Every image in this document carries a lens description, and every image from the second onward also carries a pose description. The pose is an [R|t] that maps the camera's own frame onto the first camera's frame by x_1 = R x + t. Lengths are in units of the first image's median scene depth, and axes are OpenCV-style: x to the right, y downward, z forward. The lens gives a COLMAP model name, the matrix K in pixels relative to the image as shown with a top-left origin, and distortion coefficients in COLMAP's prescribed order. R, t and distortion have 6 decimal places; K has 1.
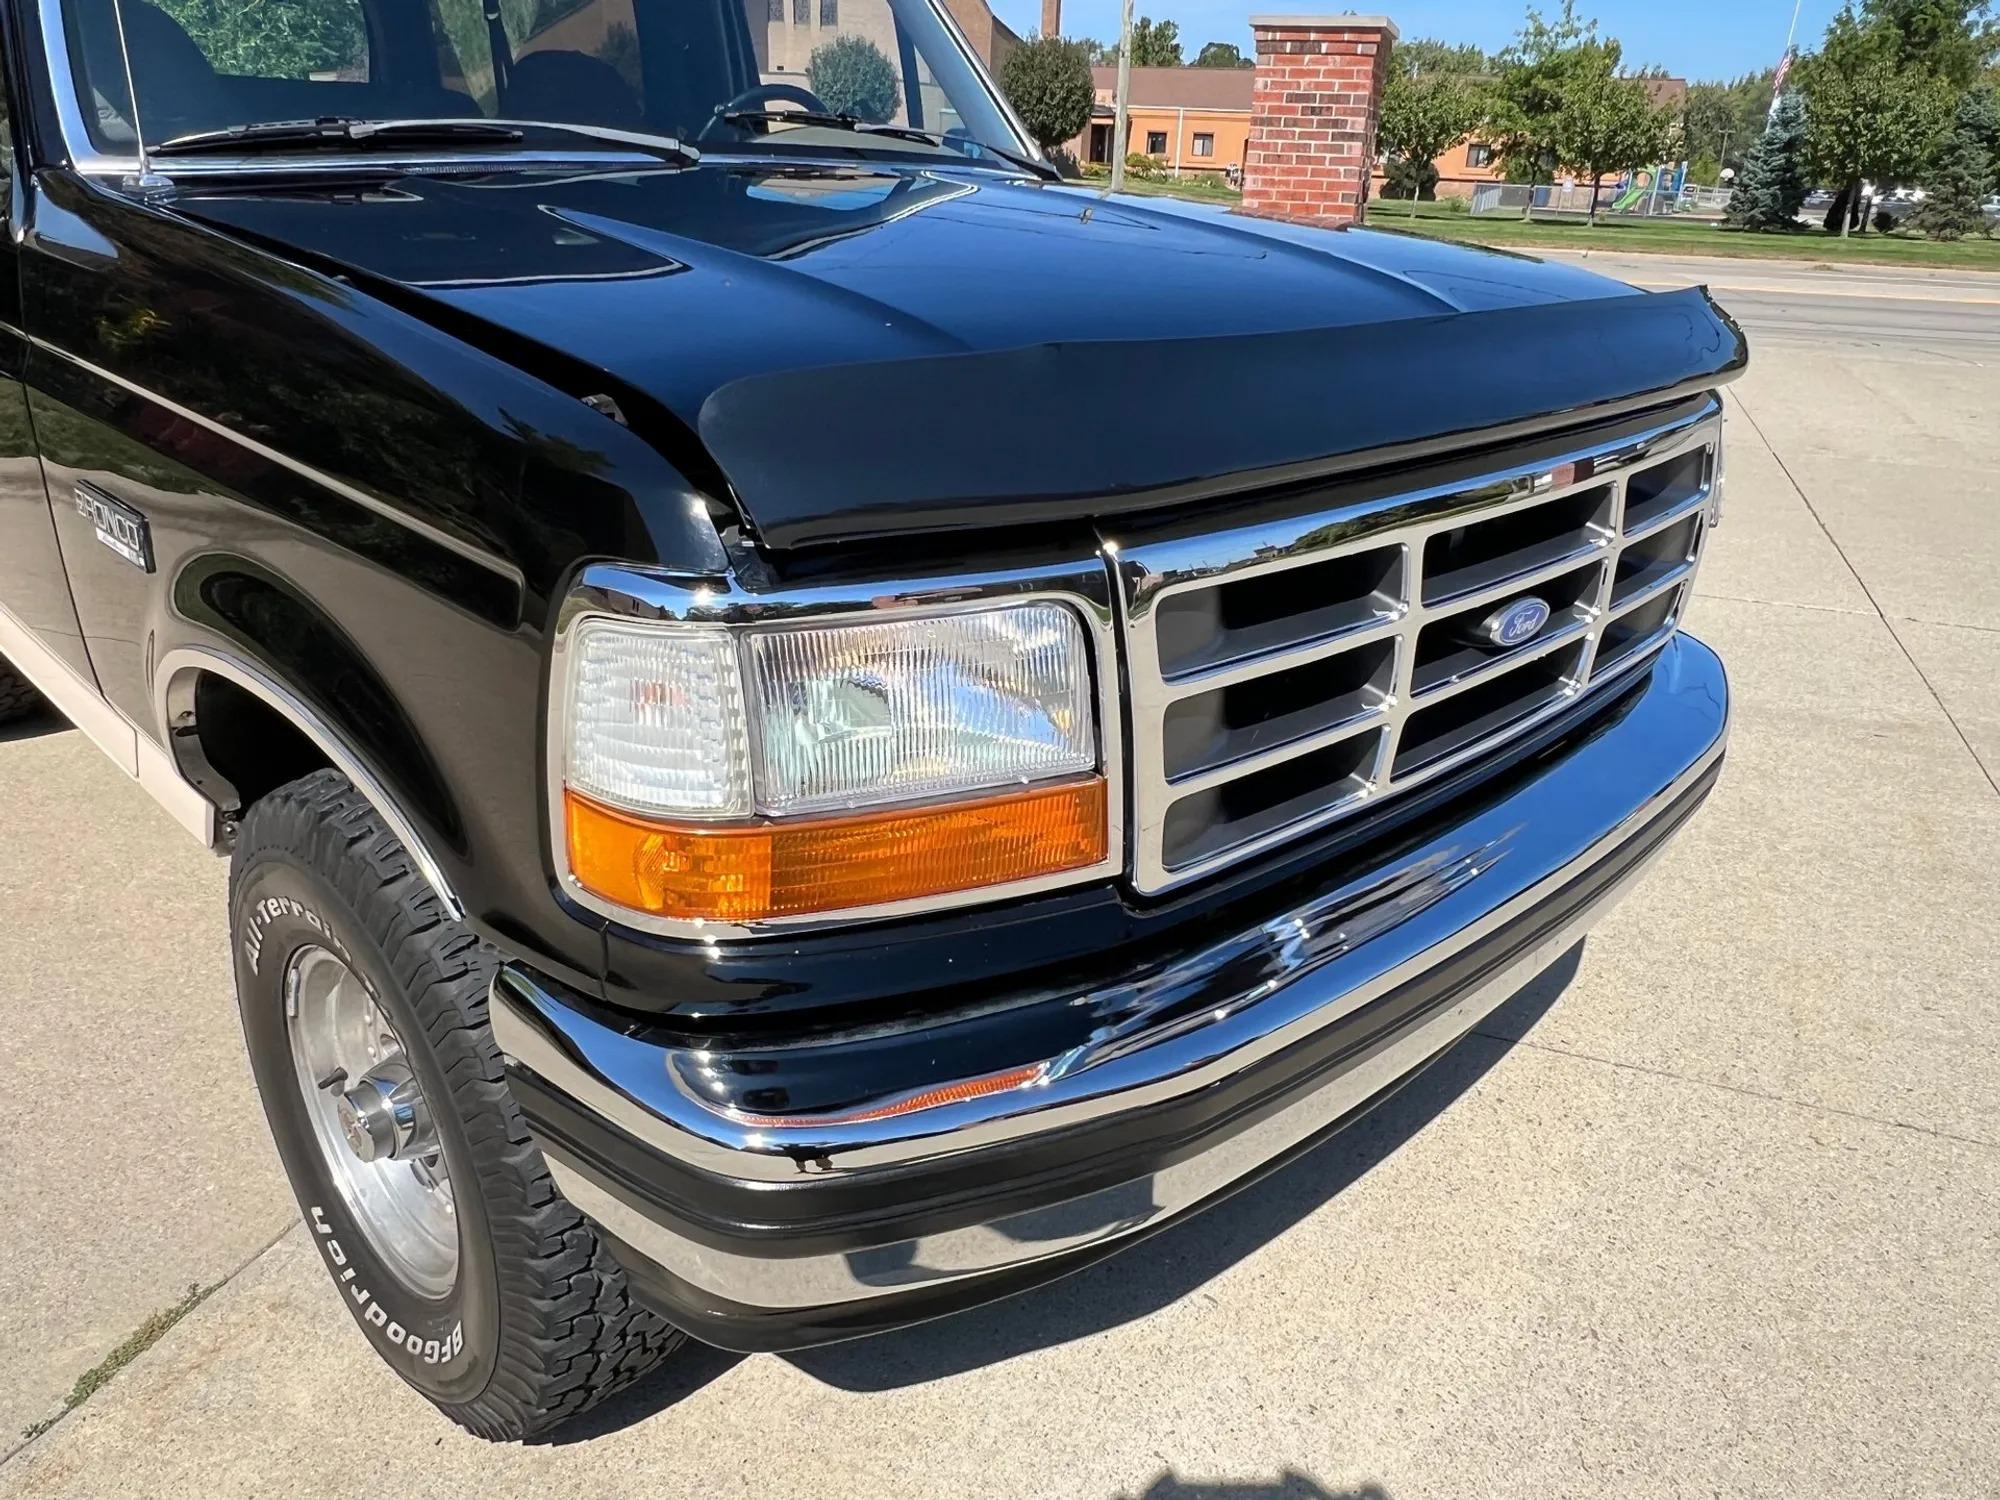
lens RADIAL K [[1455.7, 0, 1000.9], [0, 1455.7, 757.4], [0, 0, 1]] dist [-0.003562, 0.010910]
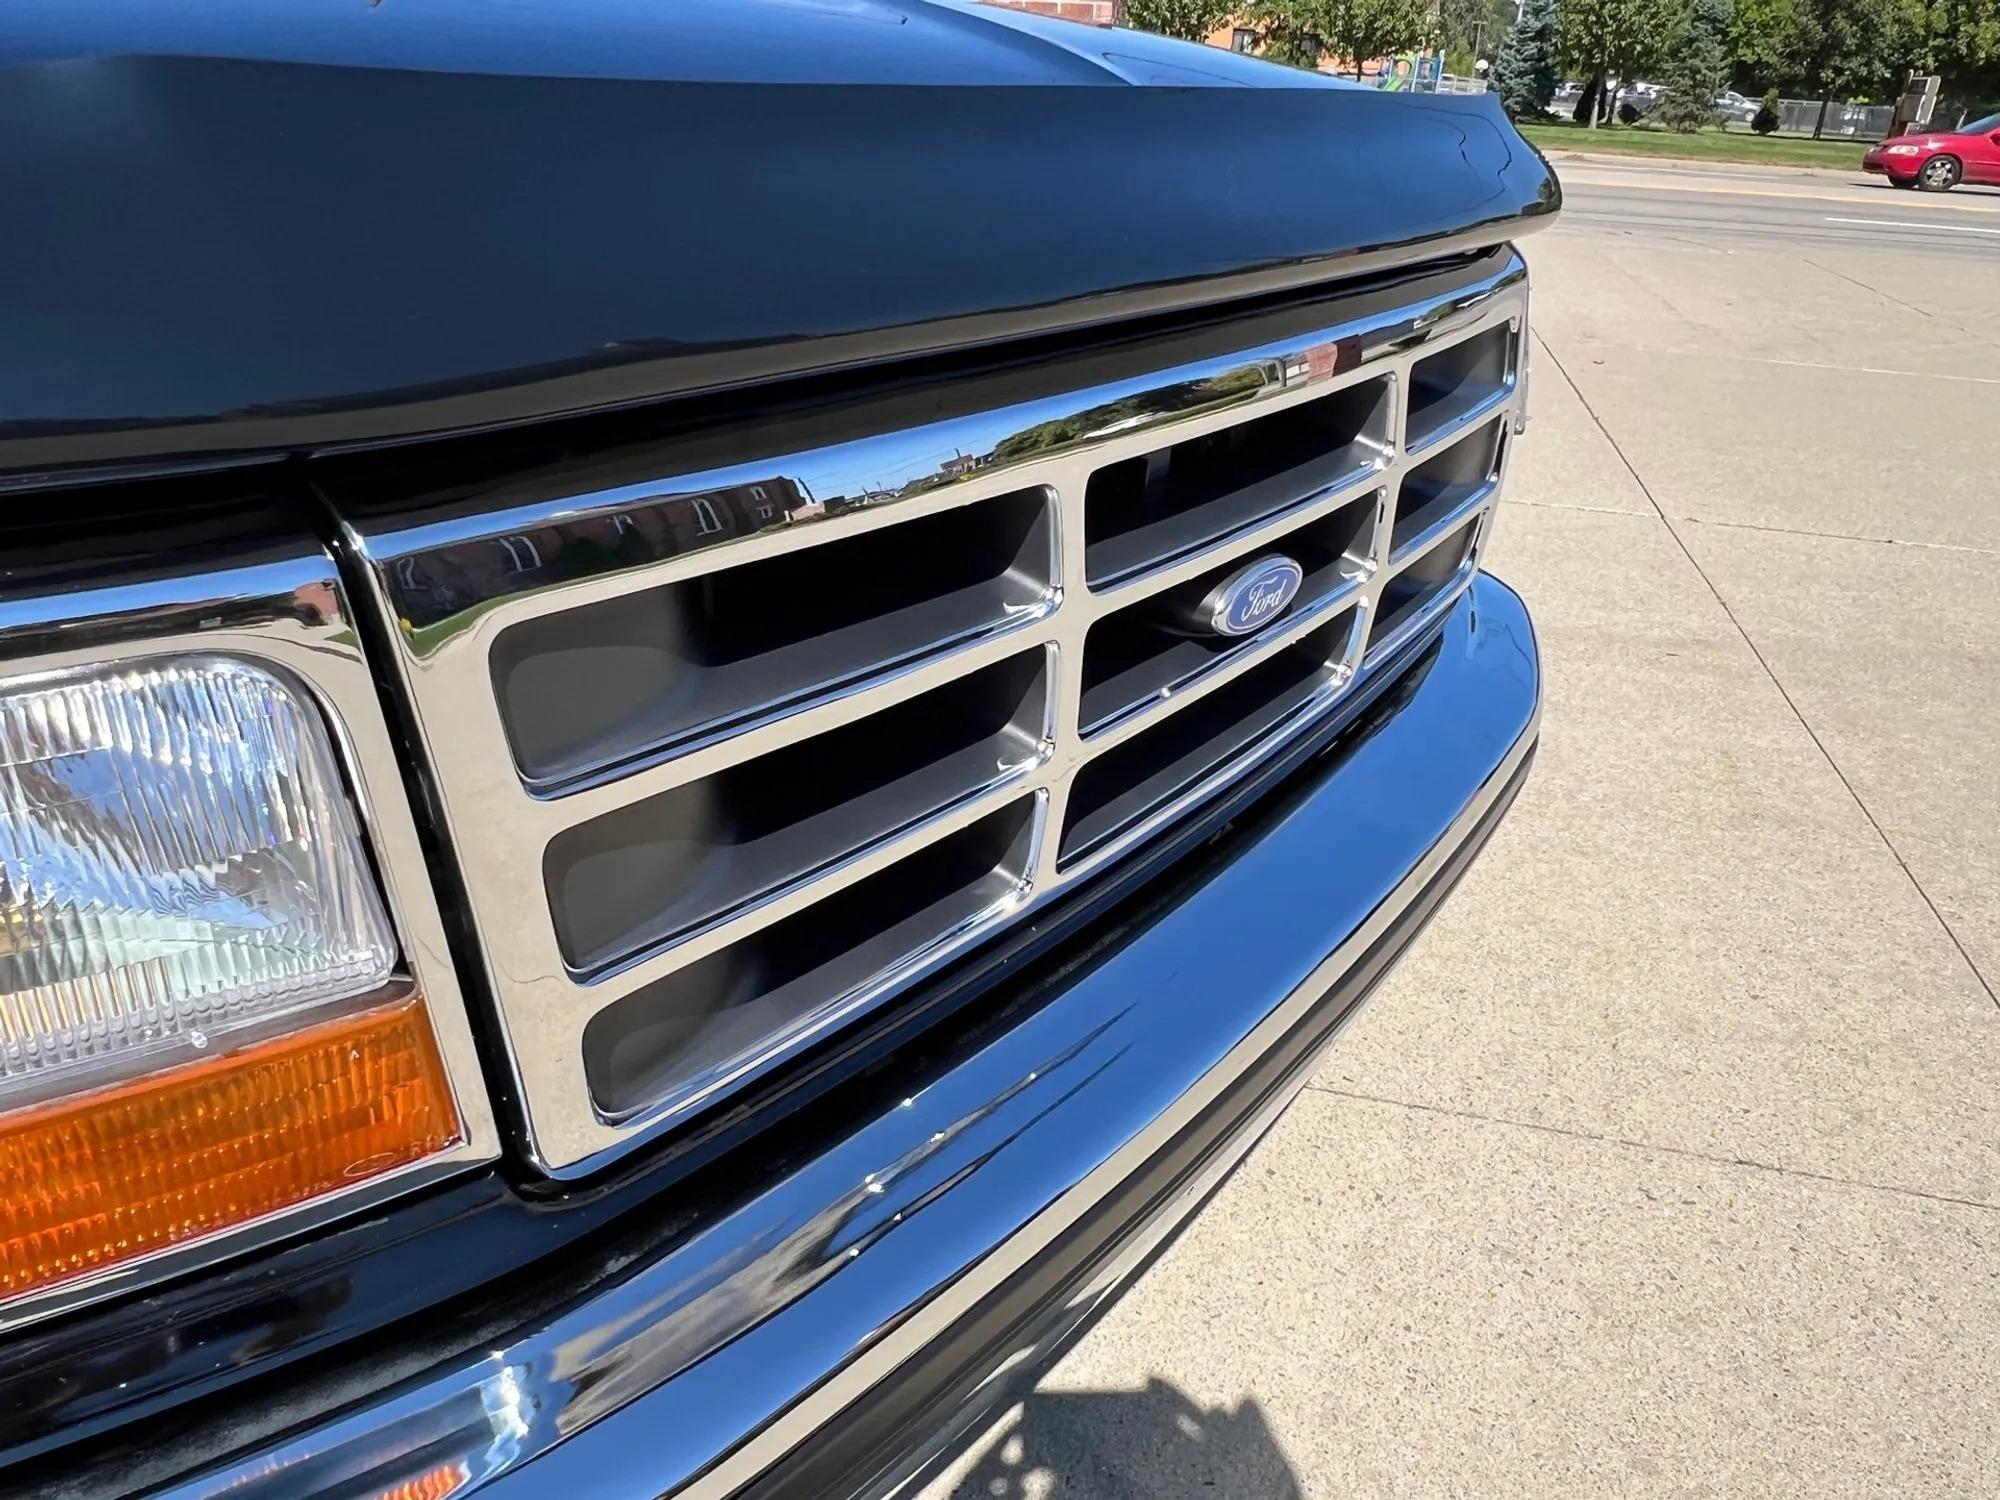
lens RADIAL K [[1455.7, 0, 1008.1], [0, 1455.7, 737.3], [0, 0, 1]] dist [-0.003562, 0.010910]
pose [[0.989050, -0.047875, 0.139598, 0.112653], [0.040536, 0.997666, 0.054947, -0.051071], [-0.141902, -0.048687, 0.988683, 0.274571]]
